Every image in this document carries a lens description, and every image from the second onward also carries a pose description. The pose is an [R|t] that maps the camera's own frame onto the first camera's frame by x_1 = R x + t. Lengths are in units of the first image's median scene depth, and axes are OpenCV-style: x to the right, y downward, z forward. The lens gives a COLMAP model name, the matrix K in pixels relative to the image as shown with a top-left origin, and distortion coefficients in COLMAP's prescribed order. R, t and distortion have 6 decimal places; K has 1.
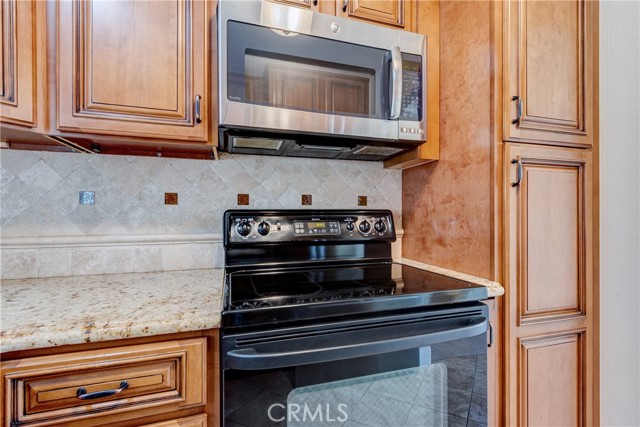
lens RADIAL K [[294.1, 0, 320.7], [0, 294.1, 213.9], [0, 0, 1]] dist [0.001670, 0.000691]
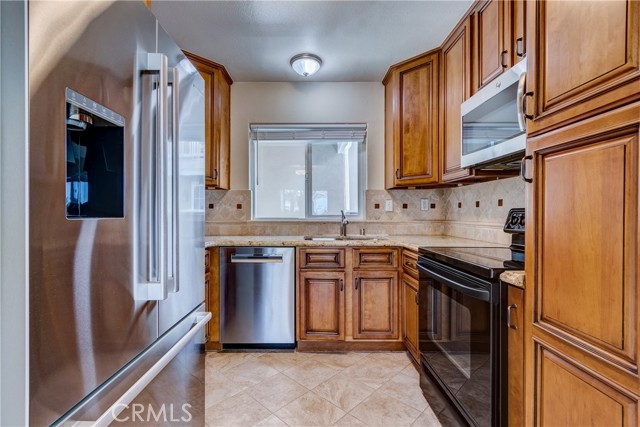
lens RADIAL K [[294.1, 0, 319.4], [0, 294.1, 214.3], [0, 0, 1]] dist [0.001670, 0.000691]
pose [[-0.297080, 0.003542, -0.954846, 1.706034], [-0.002258, 0.999988, 0.004412, 0.013907], [0.954850, 0.003467, -0.297069, 0.567186]]
